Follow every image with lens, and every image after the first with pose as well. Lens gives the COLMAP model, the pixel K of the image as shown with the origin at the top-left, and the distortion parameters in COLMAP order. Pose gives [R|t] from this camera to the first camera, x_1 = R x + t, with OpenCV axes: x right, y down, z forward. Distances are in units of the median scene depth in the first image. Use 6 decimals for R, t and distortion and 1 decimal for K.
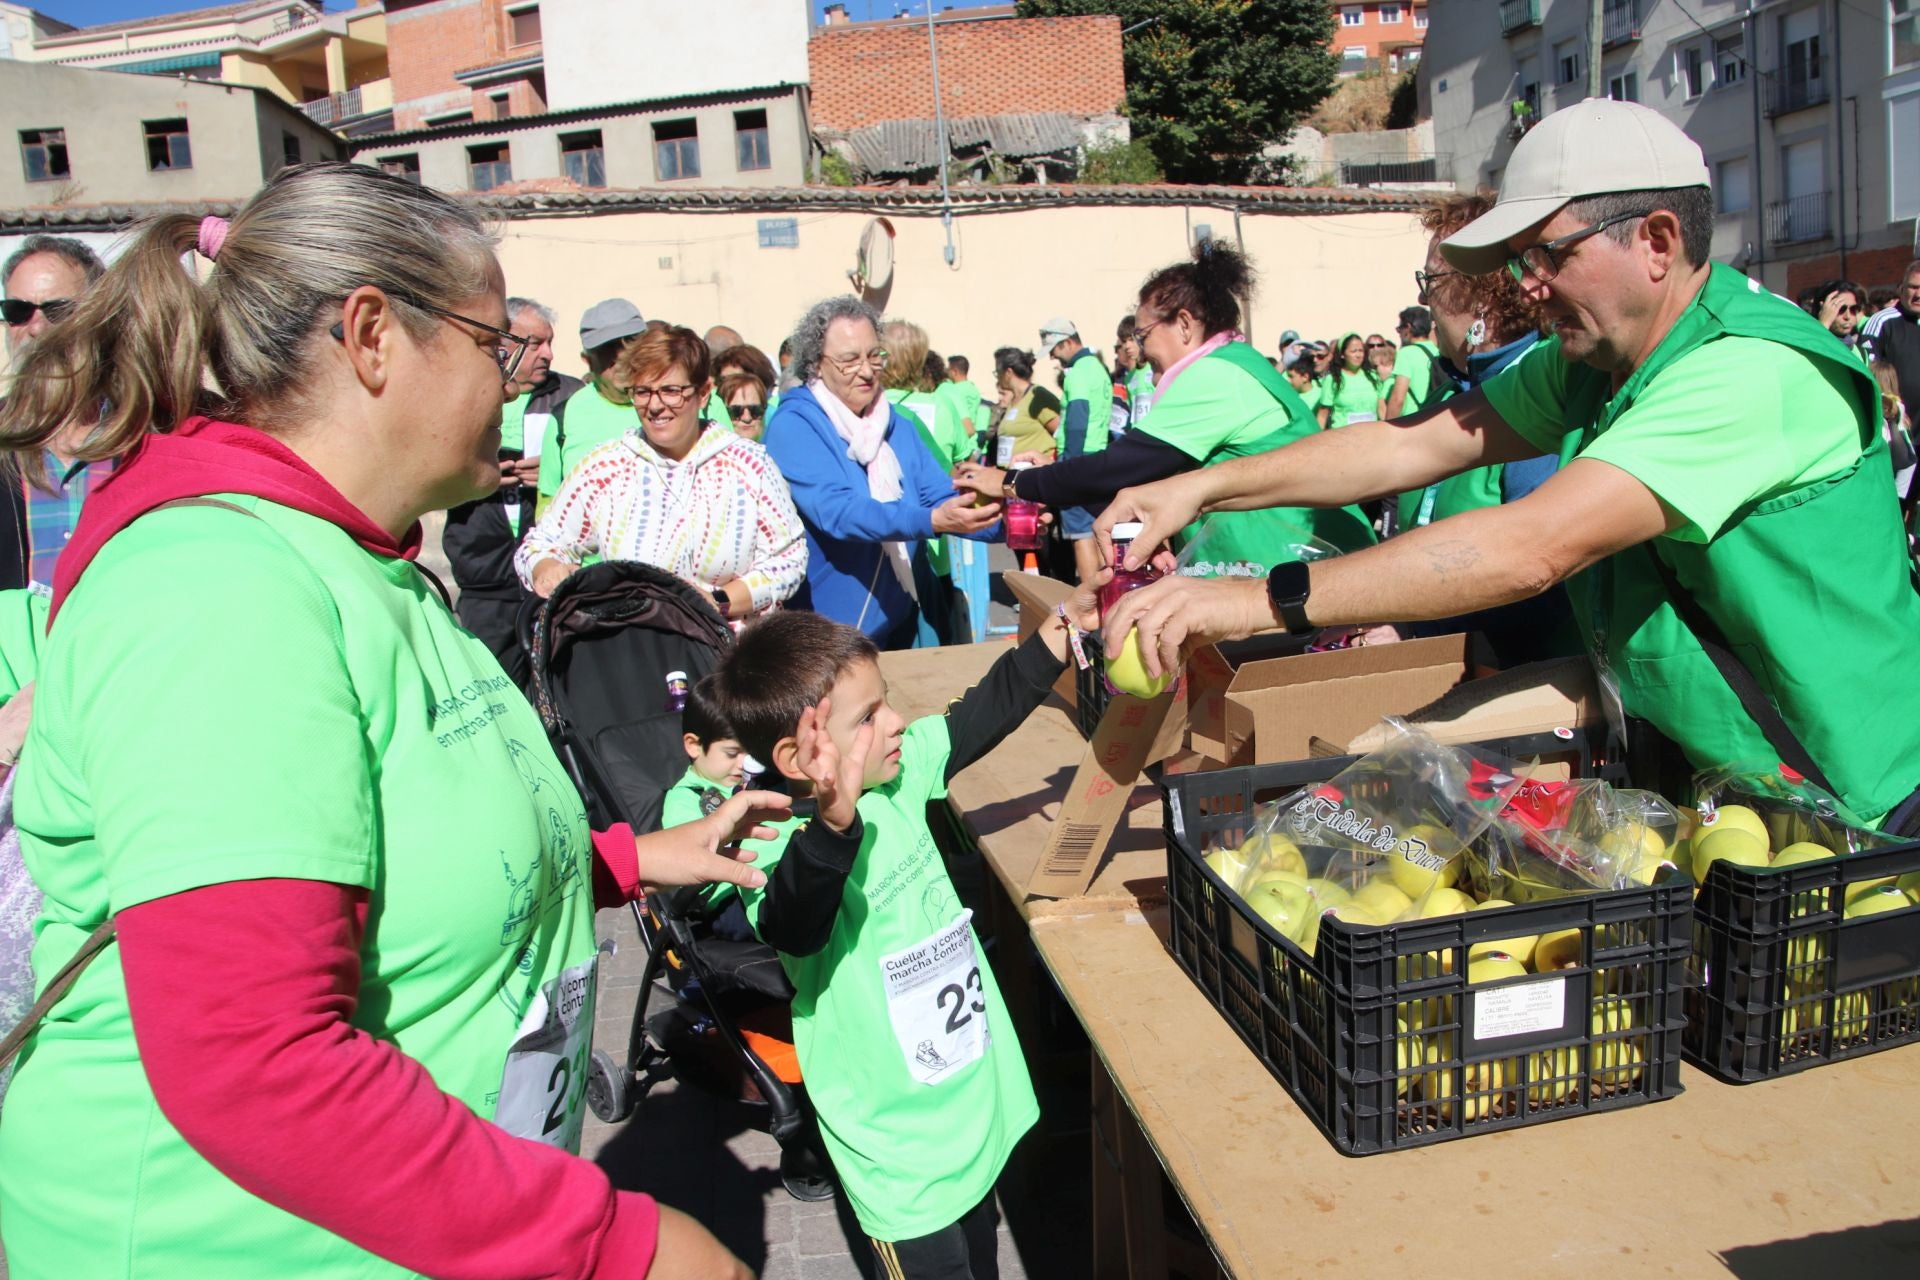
lens RADIAL K [[1606.4, 0, 993.9], [0, 1606.4, 647.1], [0, 0, 1]] dist [-0.181935, 0.119884]
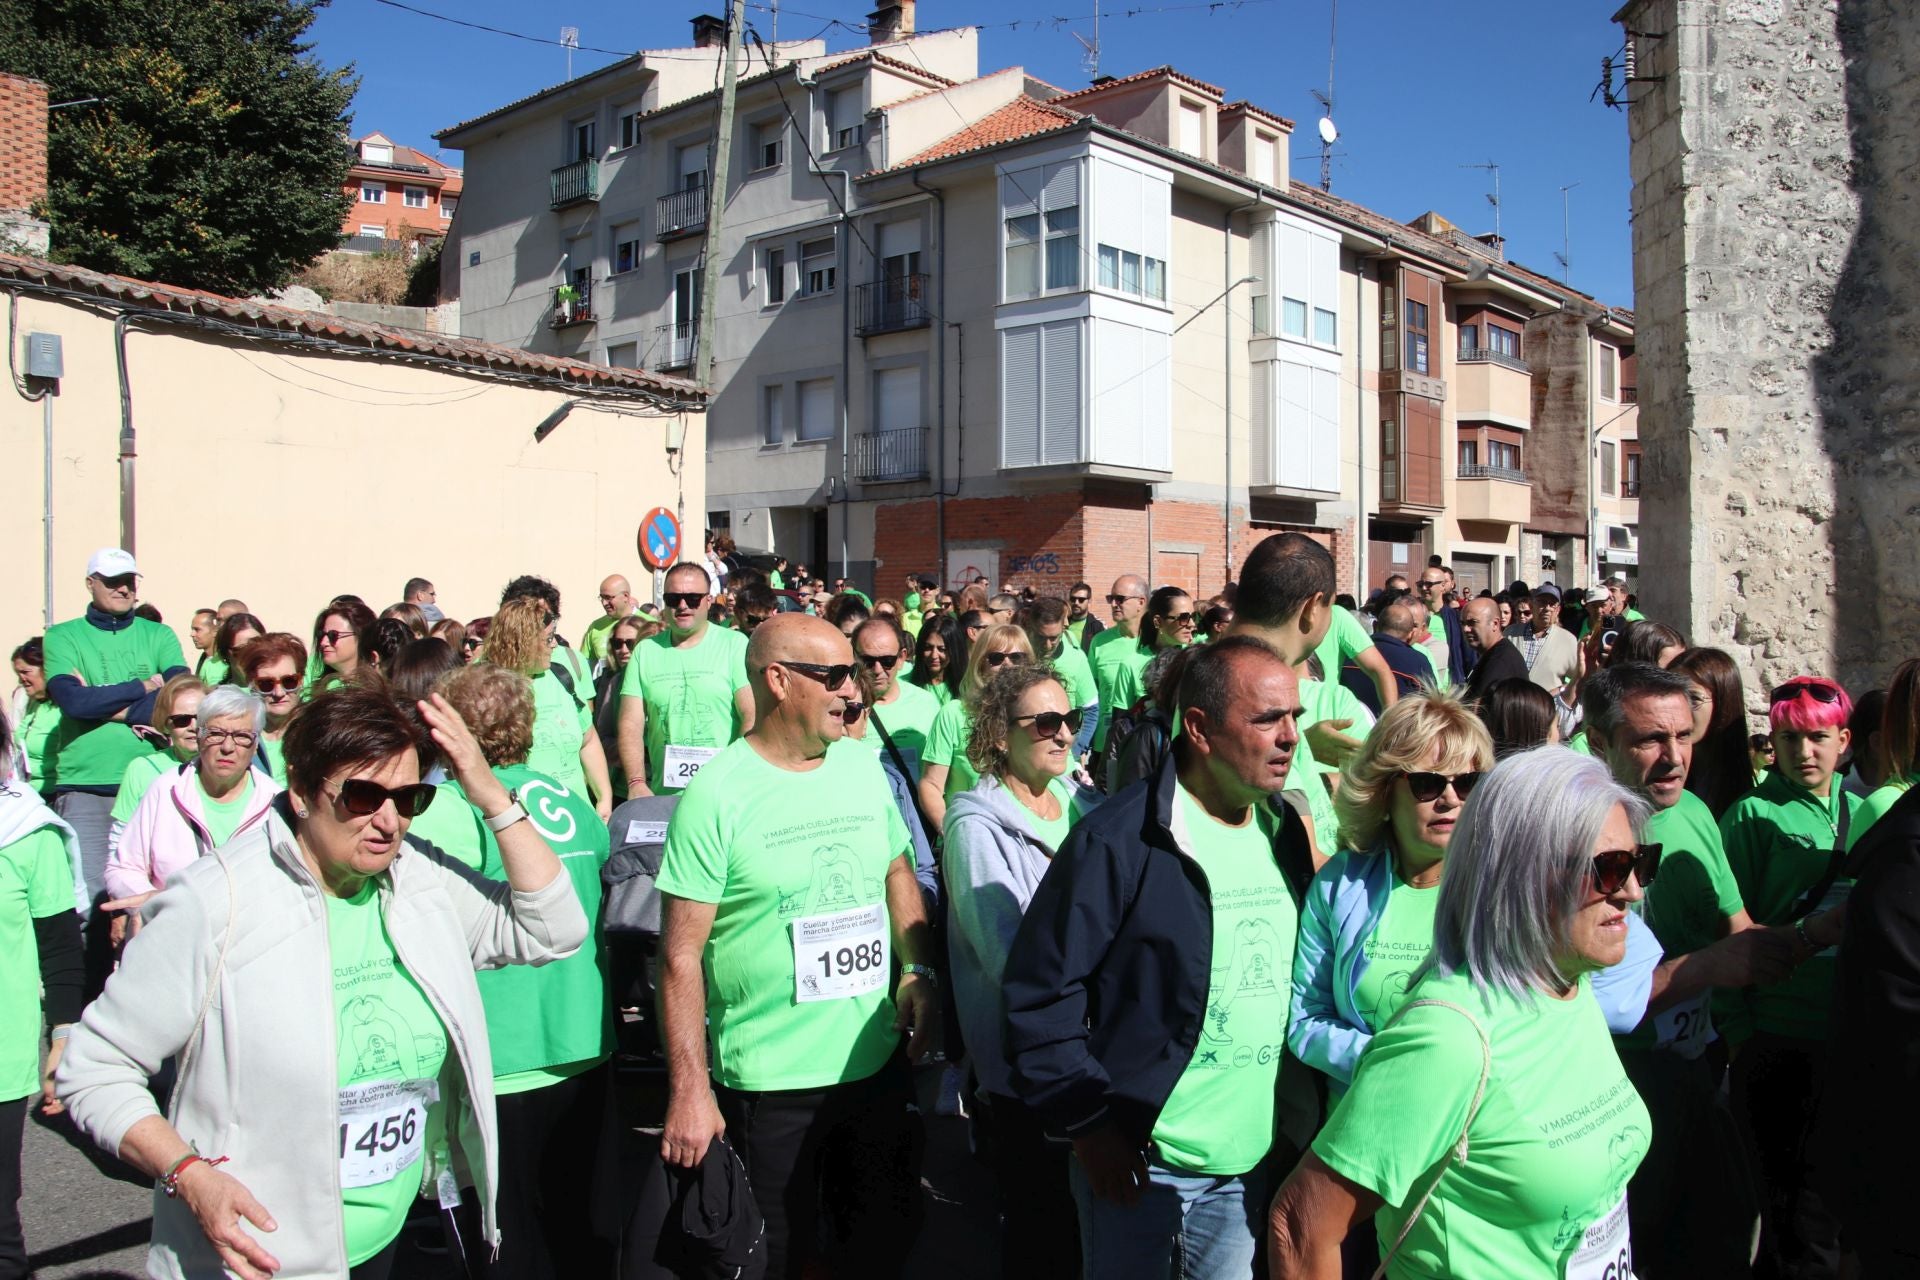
lens RADIAL K [[1606.4, 0, 993.9], [0, 1606.4, 647.1], [0, 0, 1]] dist [-0.181935, 0.119884]
pose [[0.814757, 0.062131, 0.576465, 0.051454], [0.014938, 0.991663, -0.127993, -0.047488], [-0.579611, 0.112894, 0.807036, 0.209805]]
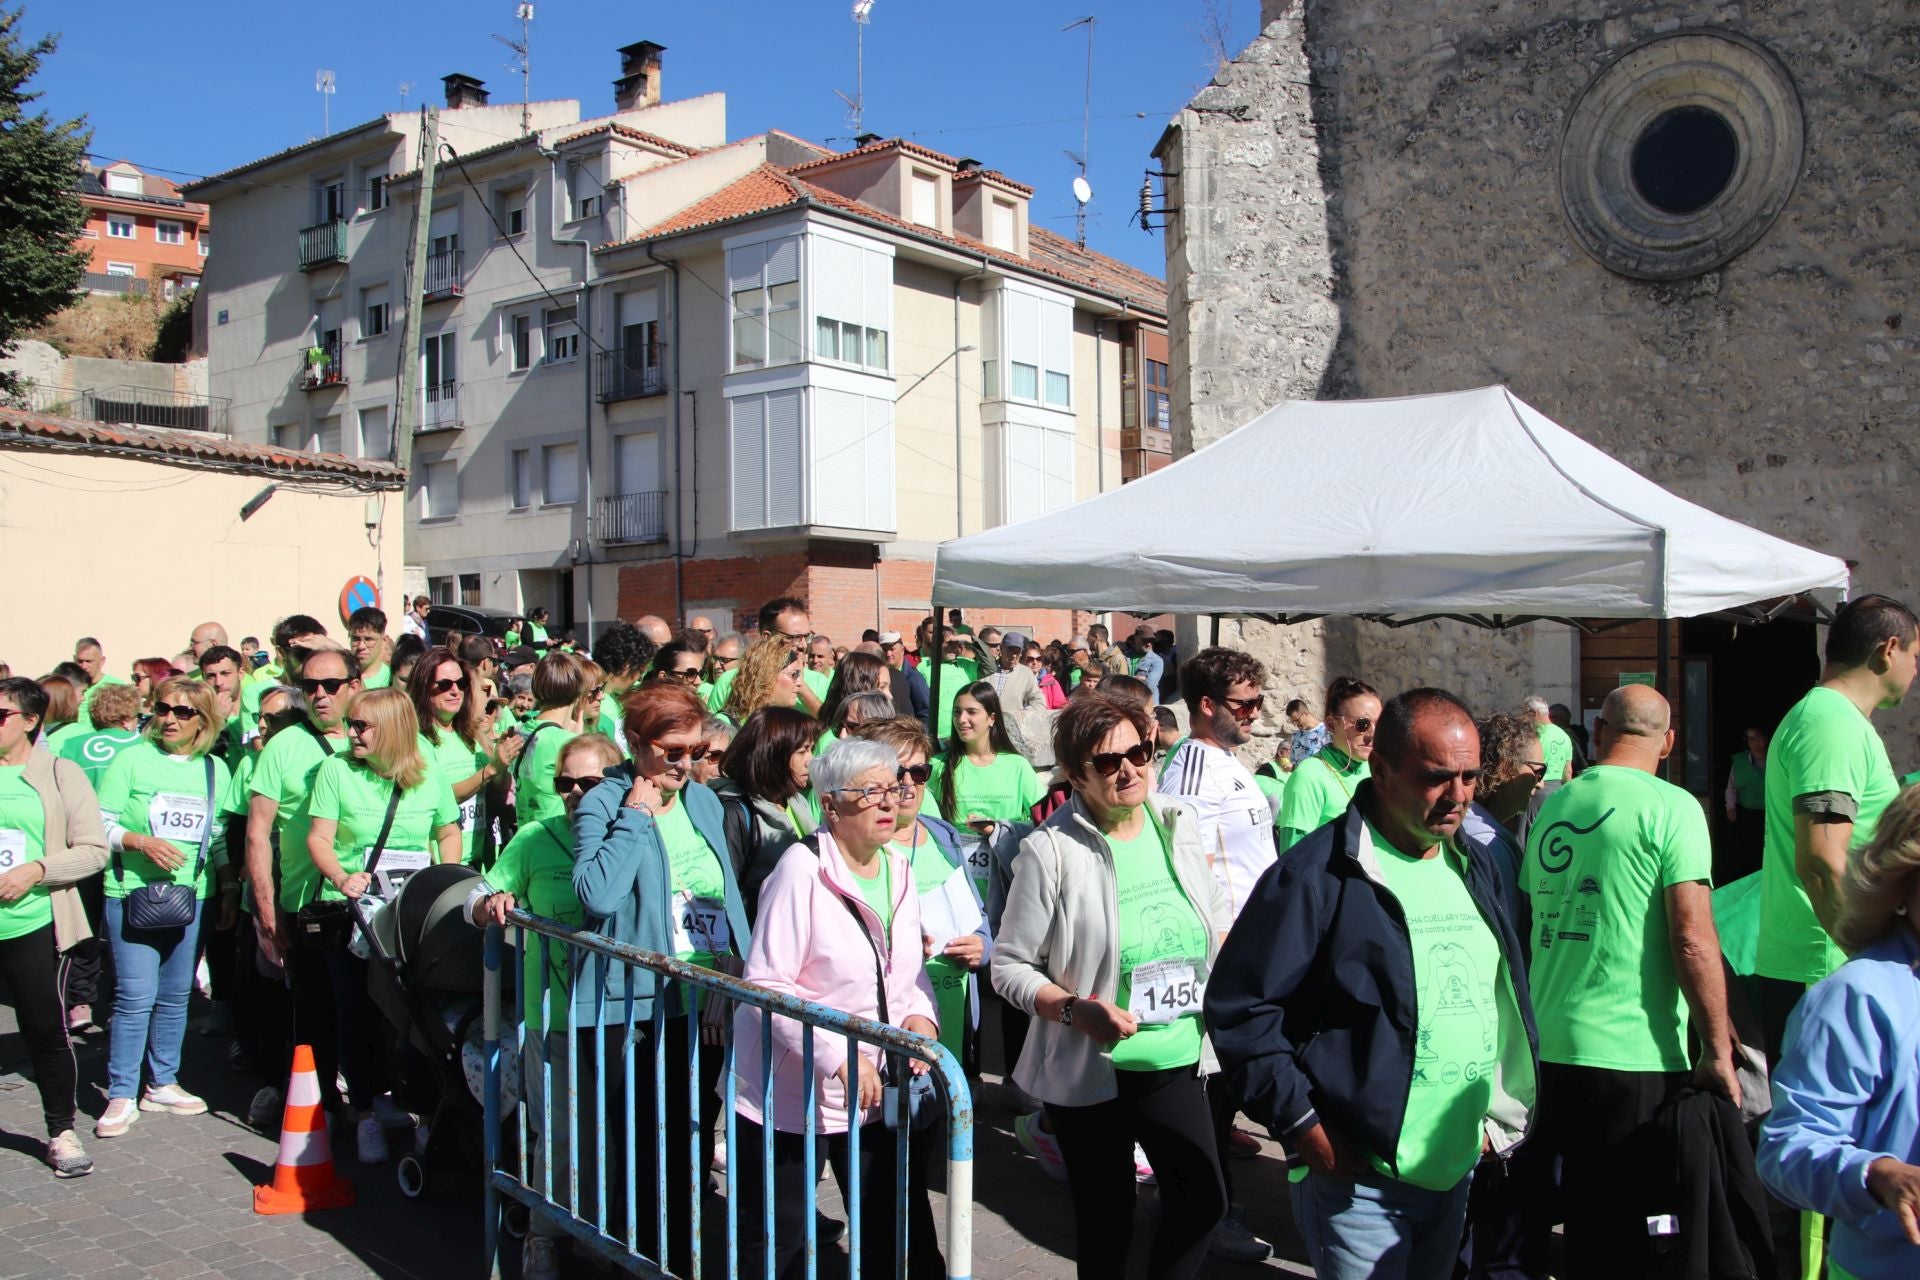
lens RADIAL K [[1746.4, 0, 1003.5], [0, 1746.4, 676.8], [0, 0, 1]] dist [-0.166770, 0.172303]
pose [[0.756423, 0.062299, 0.651109, 0.034966], [0.043669, 0.988423, -0.145306, -0.028138], [-0.652623, 0.138346, 0.744945, 0.102013]]
